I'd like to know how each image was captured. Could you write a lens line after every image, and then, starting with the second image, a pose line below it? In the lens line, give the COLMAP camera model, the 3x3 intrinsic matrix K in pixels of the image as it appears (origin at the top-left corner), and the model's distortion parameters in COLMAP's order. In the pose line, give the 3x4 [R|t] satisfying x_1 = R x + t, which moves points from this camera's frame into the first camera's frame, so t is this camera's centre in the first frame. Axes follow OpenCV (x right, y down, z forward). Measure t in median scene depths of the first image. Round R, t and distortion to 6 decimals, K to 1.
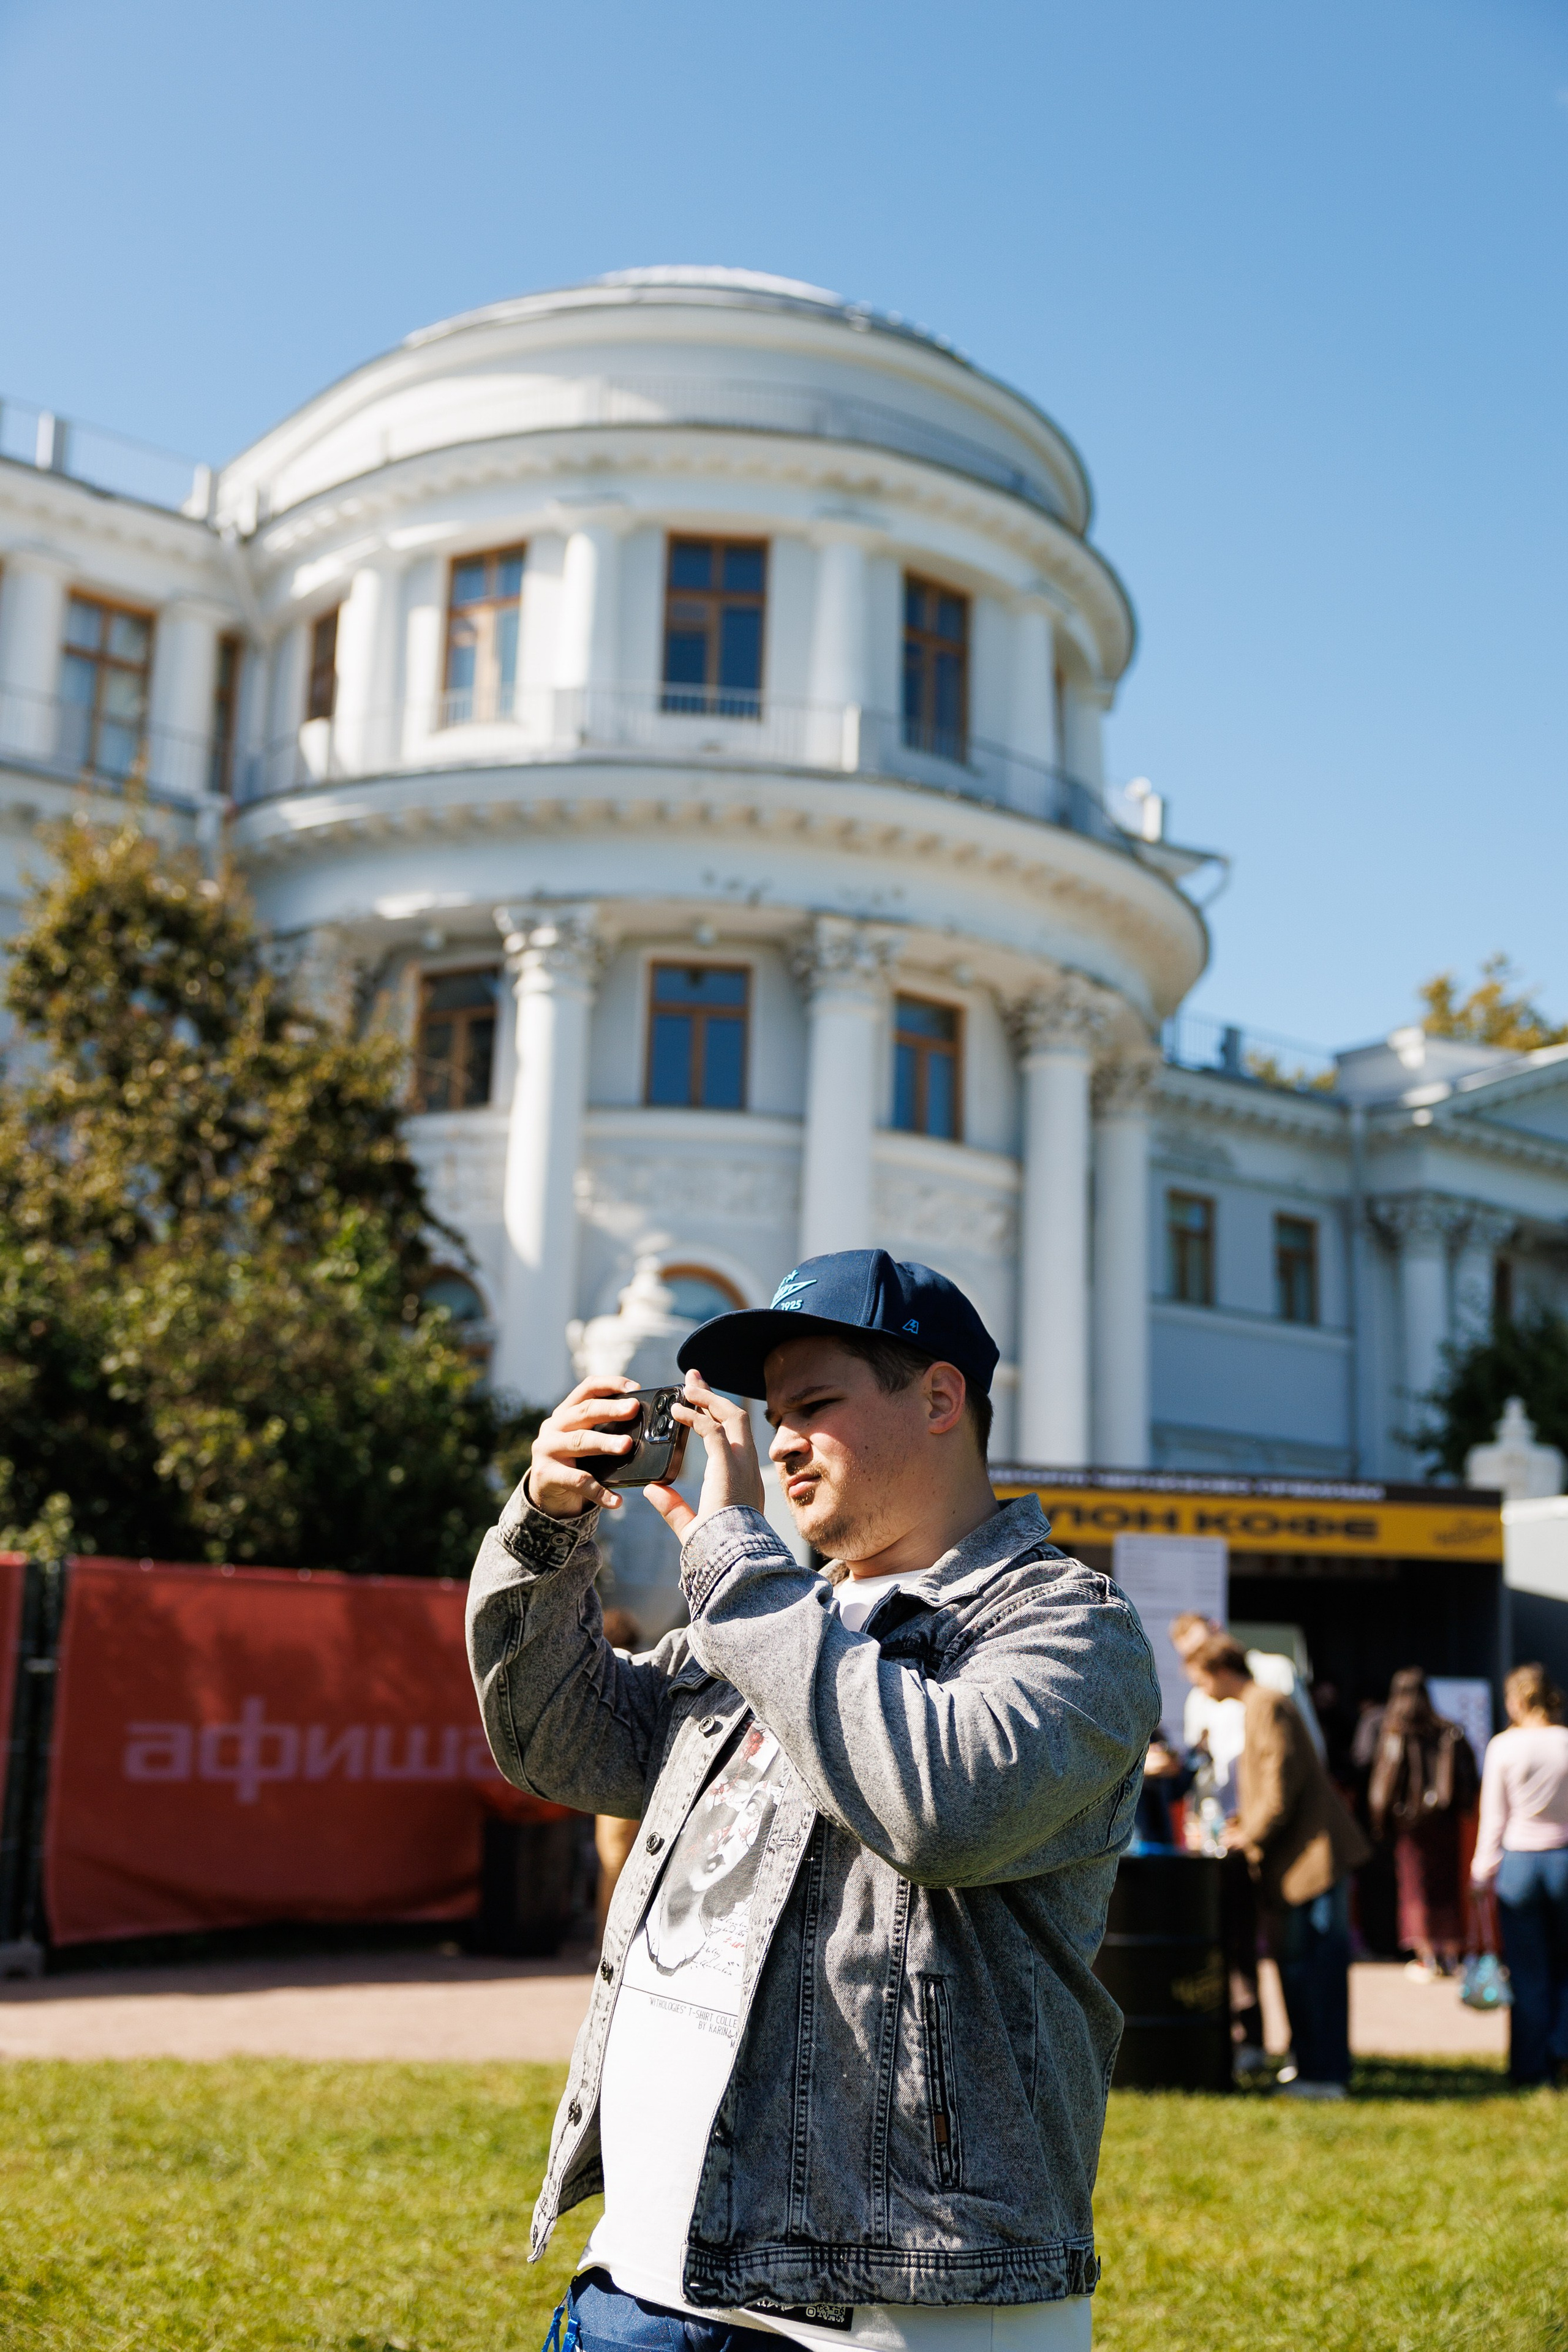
lens RADIAL K [[2493.5, 0, 784.0], [0, 2493.5, 1176.0], [0, 0, 1]] dist [0.009707, 0.004968]
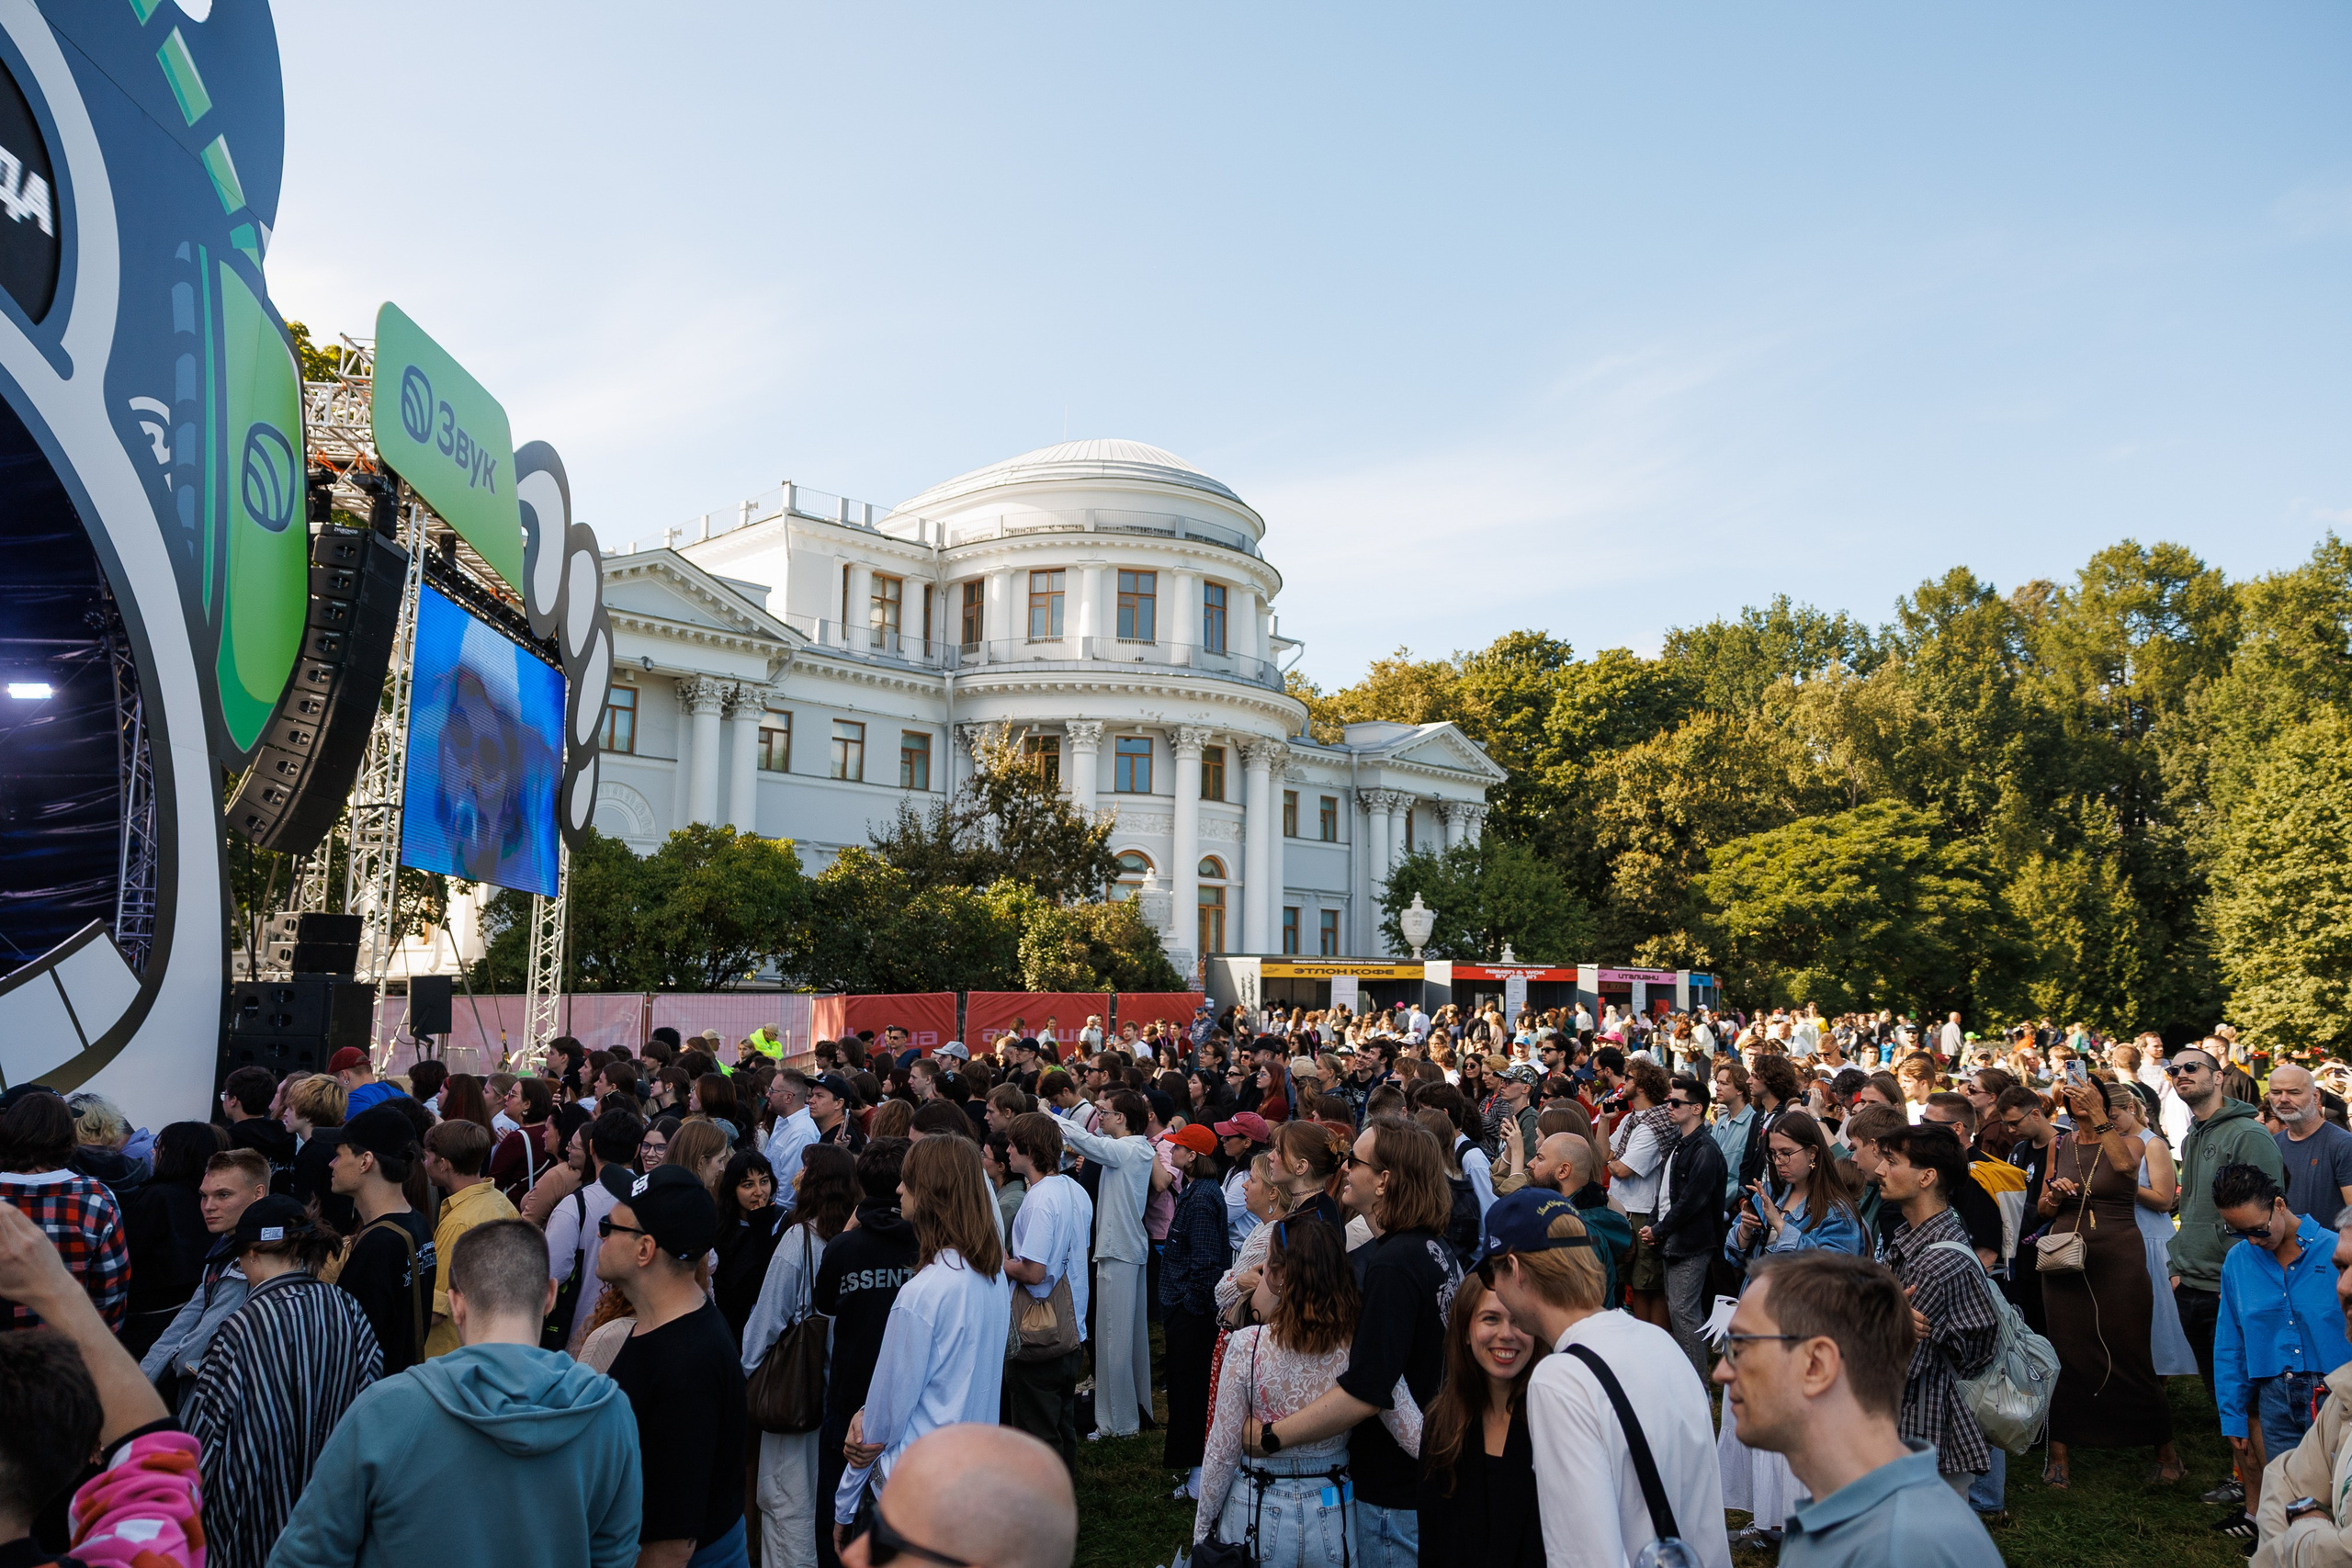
lens RADIAL K [[1620.3, 0, 1176.0], [0, 1620.3, 784.0], [0, 0, 1]] dist [-0.030972, 0.039990]
pose [[0.988816, 0.002498, 0.149123, -0.248178], [-0.016690, 0.995433, 0.093994, -0.197849], [-0.148207, -0.095432, 0.984341, -0.742210]]
